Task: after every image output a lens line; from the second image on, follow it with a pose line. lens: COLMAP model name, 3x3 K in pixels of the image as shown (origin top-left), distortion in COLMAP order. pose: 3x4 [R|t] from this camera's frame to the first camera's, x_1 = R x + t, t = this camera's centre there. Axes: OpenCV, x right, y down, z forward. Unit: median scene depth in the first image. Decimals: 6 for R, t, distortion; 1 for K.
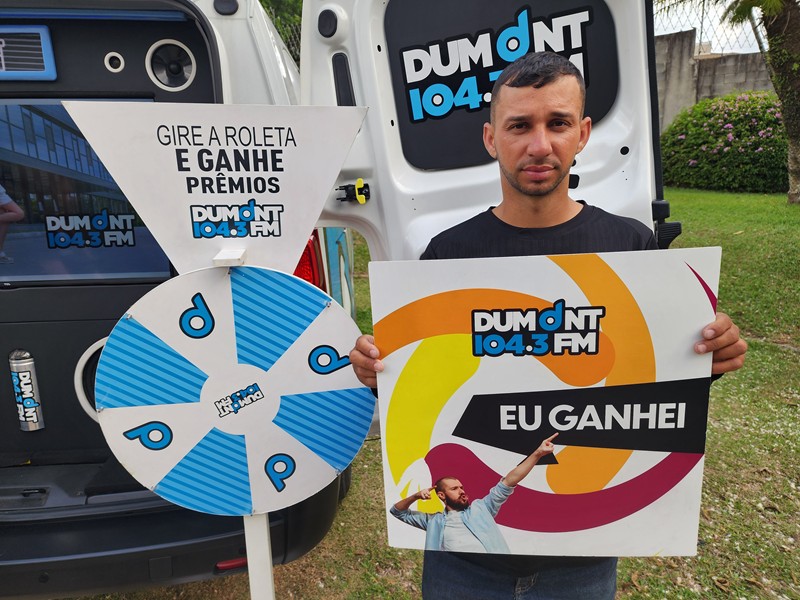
lens RADIAL K [[561.1, 0, 407.7], [0, 561.1, 303.6], [0, 0, 1]] dist [0.067698, -0.069546]
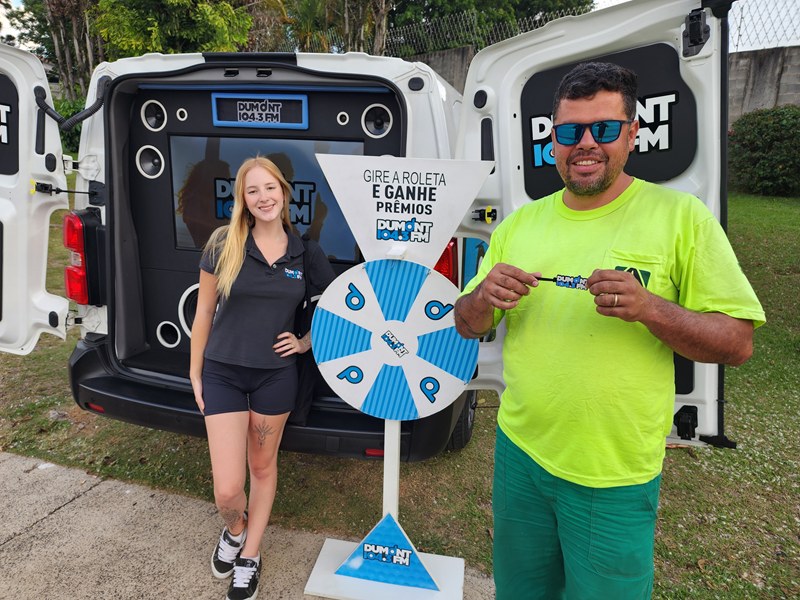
lens RADIAL K [[561.1, 0, 390.4], [0, 561.1, 311.1], [0, 0, 1]] dist [0.067698, -0.069546]
pose [[0.941248, 0.129614, -0.311854, 0.175898], [-0.121667, 0.991555, 0.044893, 0.008934], [0.315040, -0.004313, 0.949069, -0.482118]]
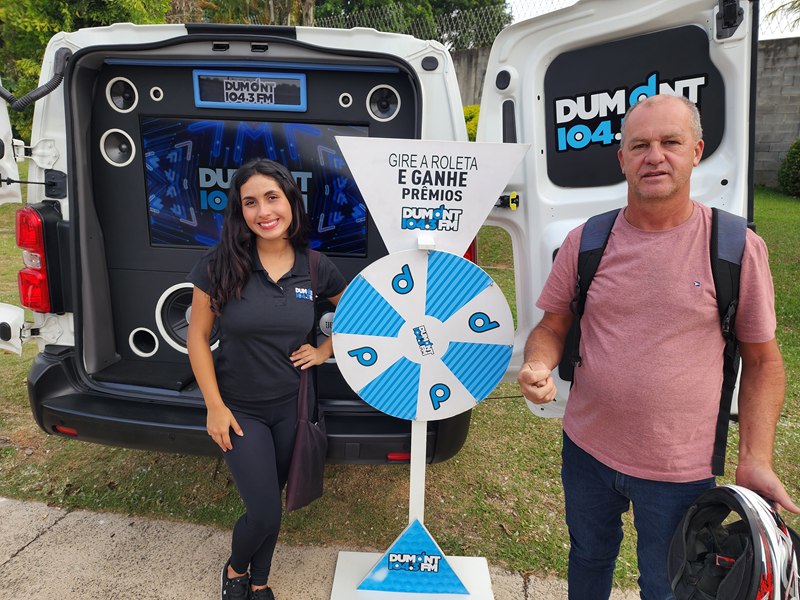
lens RADIAL K [[561.1, 0, 406.1], [0, 561.1, 309.8], [0, 0, 1]] dist [0.067698, -0.069546]
pose [[0.982327, 0.090710, -0.163721, -0.102685], [-0.086048, 0.995663, 0.035361, 0.042173], [0.166219, -0.020648, 0.985873, -0.450037]]
